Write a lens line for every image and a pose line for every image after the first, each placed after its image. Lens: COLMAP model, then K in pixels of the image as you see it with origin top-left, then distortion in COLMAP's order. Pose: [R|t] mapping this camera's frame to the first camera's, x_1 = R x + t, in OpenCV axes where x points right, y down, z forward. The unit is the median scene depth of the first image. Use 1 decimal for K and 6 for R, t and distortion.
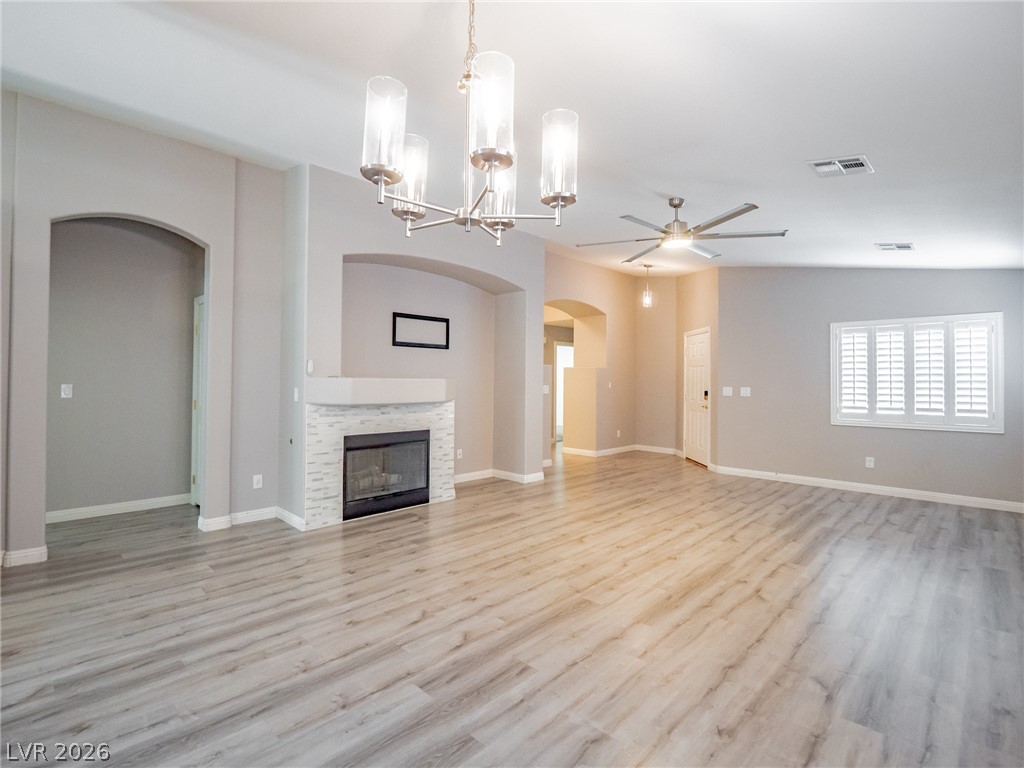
lens RADIAL K [[498.1, 0, 506.4], [0, 498.1, 375.7], [0, 0, 1]] dist [-0.011264, -0.001952]
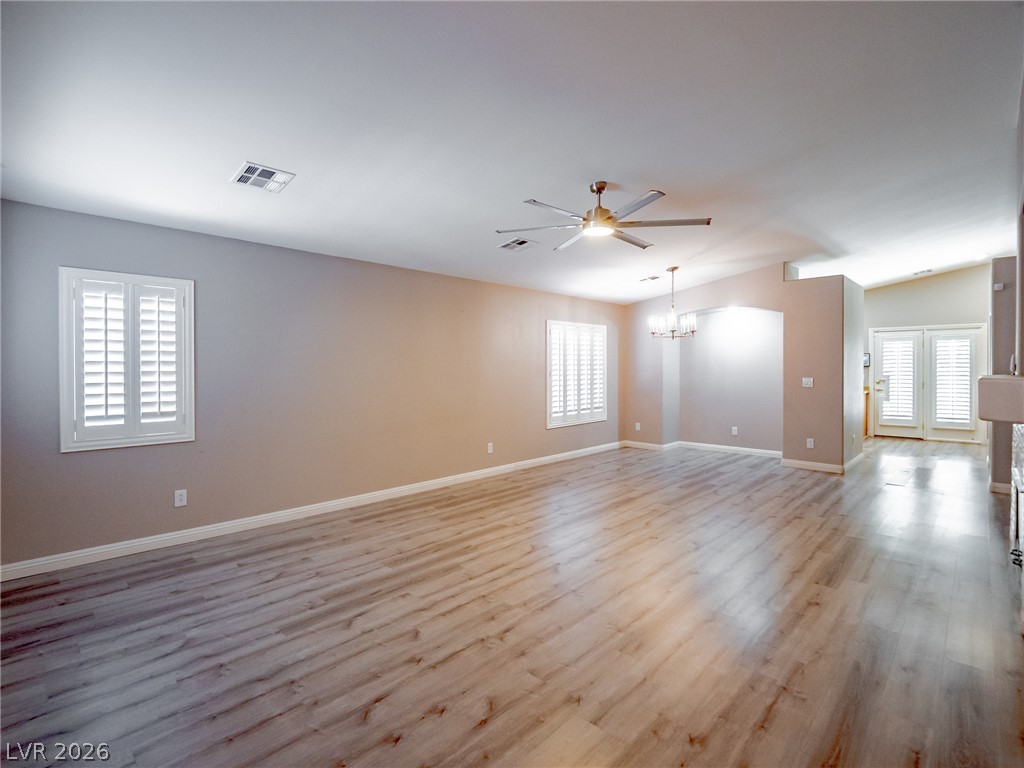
lens RADIAL K [[498.1, 0, 509.6], [0, 498.1, 374.5], [0, 0, 1]] dist [-0.011264, -0.001952]
pose [[-0.999888, -0.007261, -0.013108, 0.521155], [-0.007371, 0.999938, 0.008377, 0.002424], [0.013047, 0.008473, -0.999879, 1.936998]]
